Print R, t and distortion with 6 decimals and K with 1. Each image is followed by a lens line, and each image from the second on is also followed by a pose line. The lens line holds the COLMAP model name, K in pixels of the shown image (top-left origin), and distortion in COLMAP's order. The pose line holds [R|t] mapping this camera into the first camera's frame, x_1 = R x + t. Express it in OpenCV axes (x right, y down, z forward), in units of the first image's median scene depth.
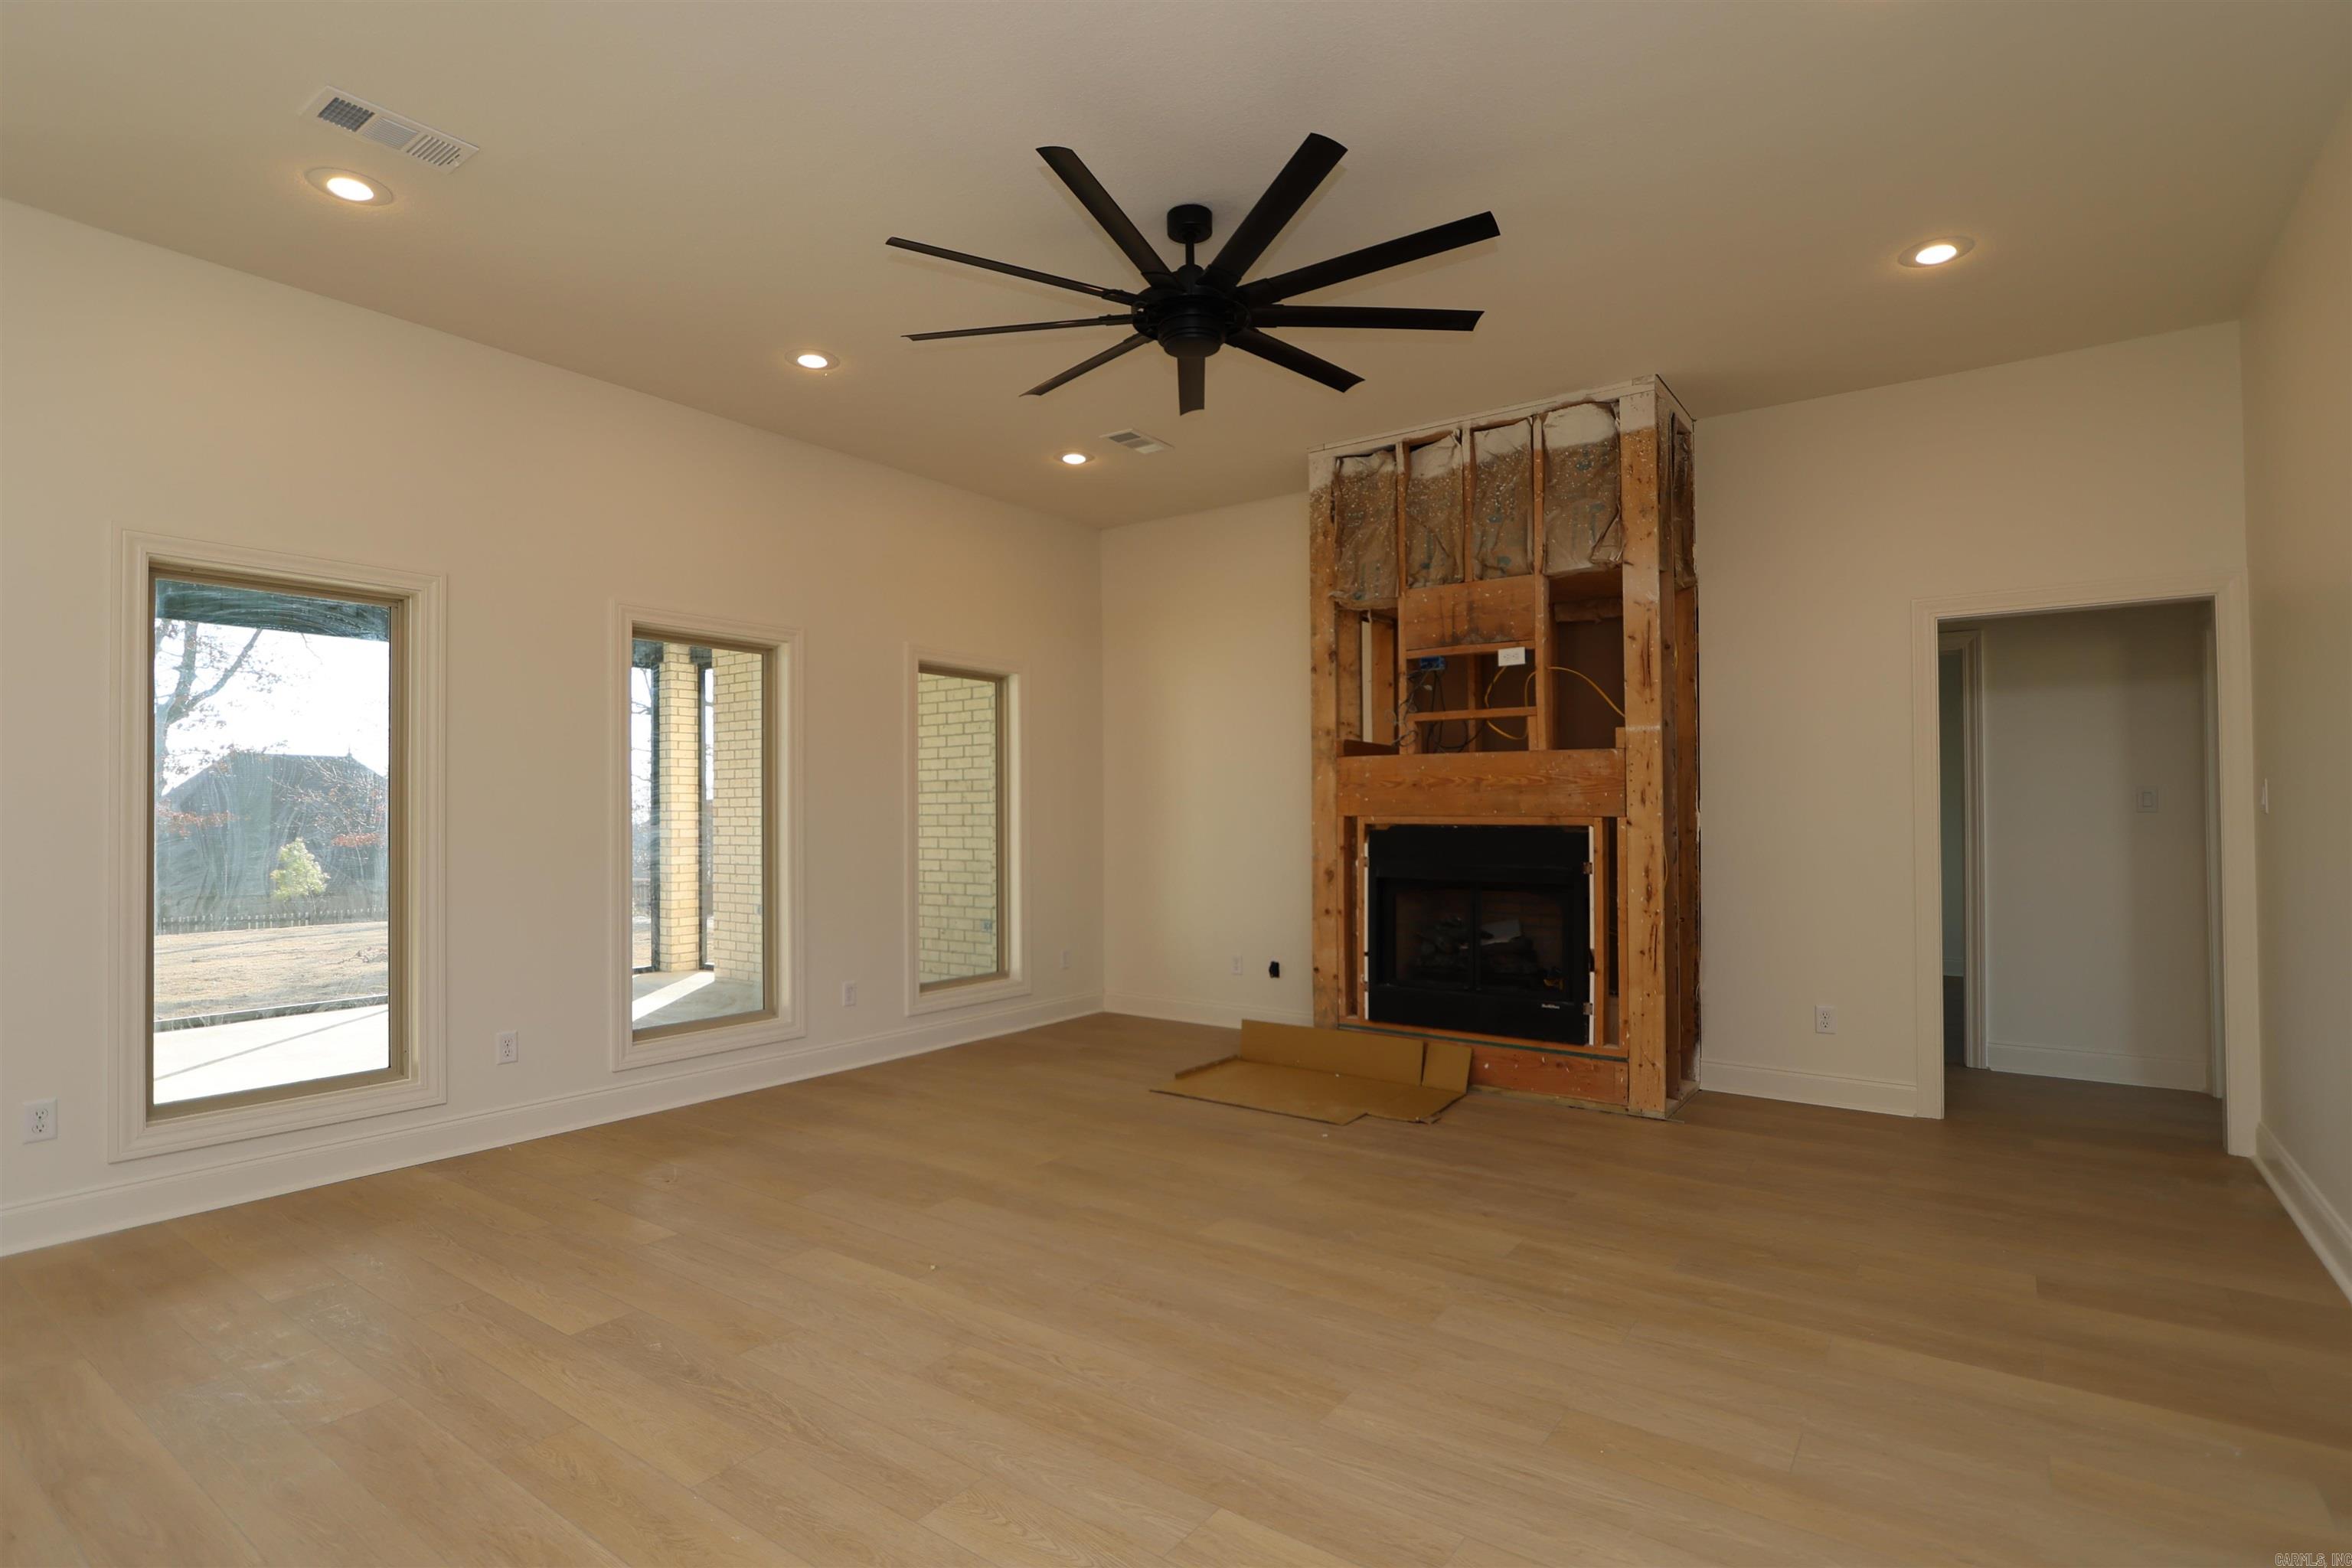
lens RADIAL K [[1146.4, 0, 1168.2], [0, 1146.4, 780.7], [0, 0, 1]] dist [-0.018440, 0.000211]
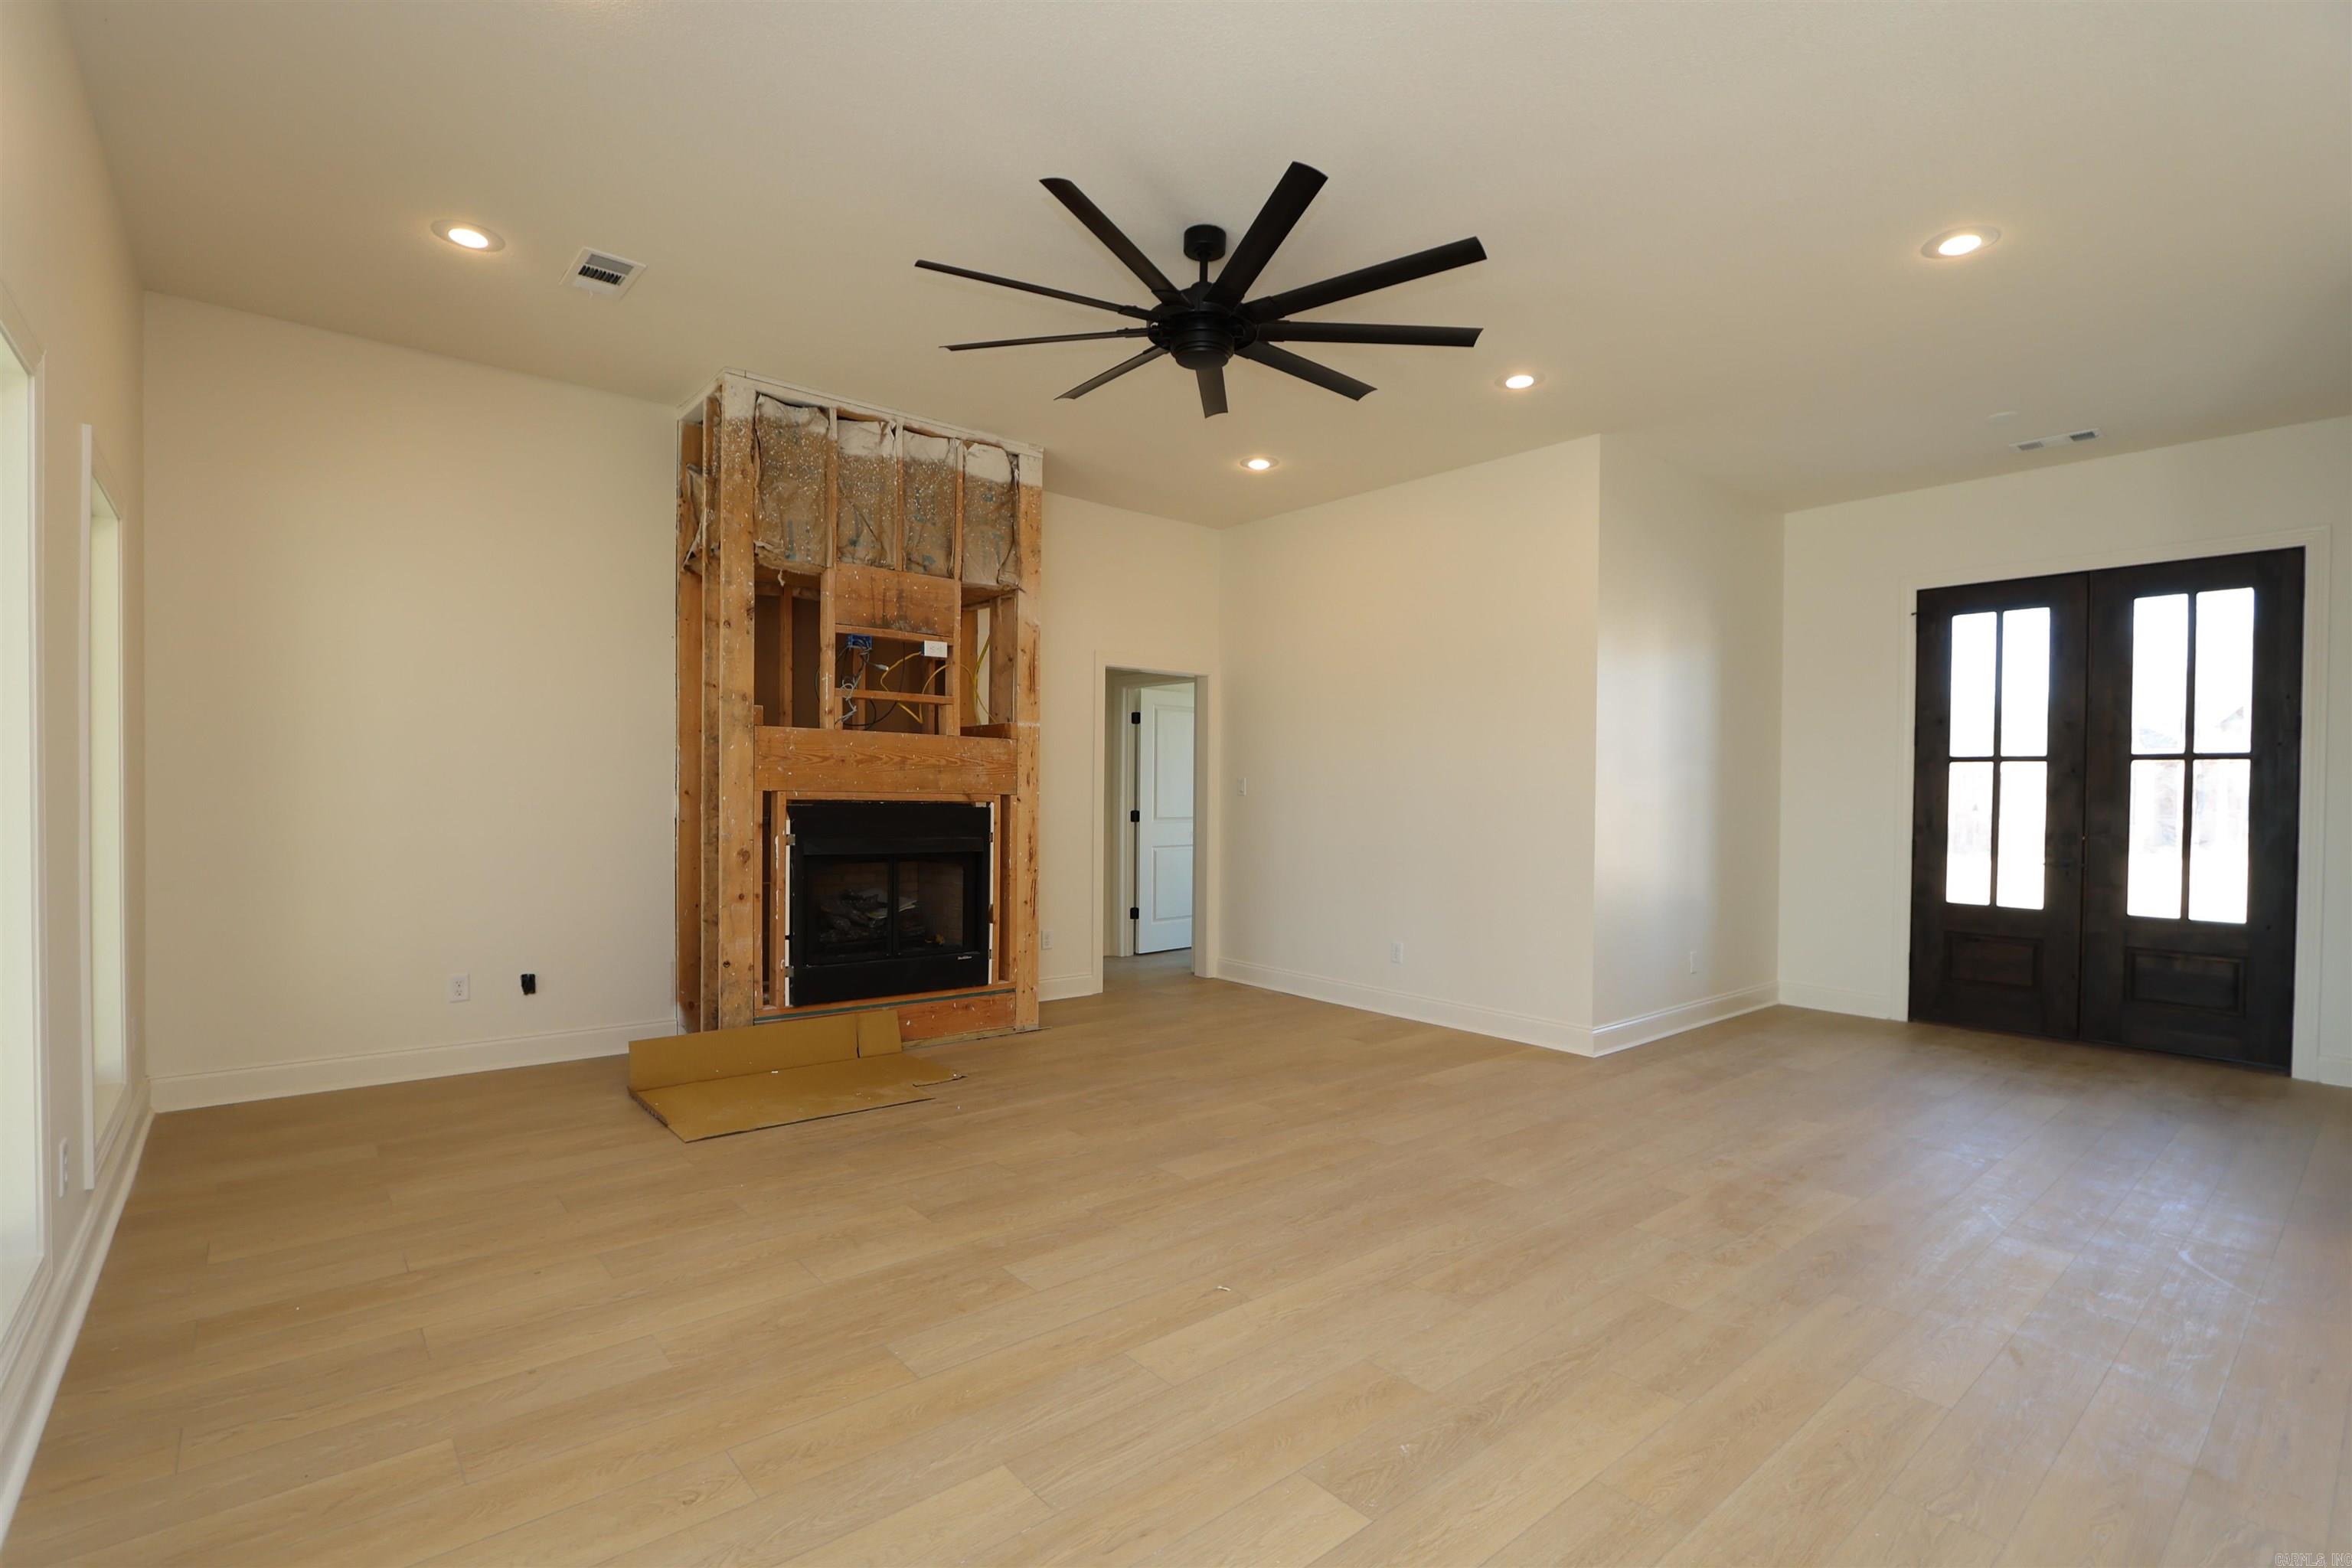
lens RADIAL K [[1067.8, 0, 1176.0], [0, 1067.8, 784.0], [0, 0, 1]] dist [-0.018930, 0.000354]
pose [[0.249386, 0.013765, 0.968306, -0.634177], [-0.043469, 0.999050, -0.003007, 0.014937], [-0.967428, -0.041341, 0.249748, 0.507719]]
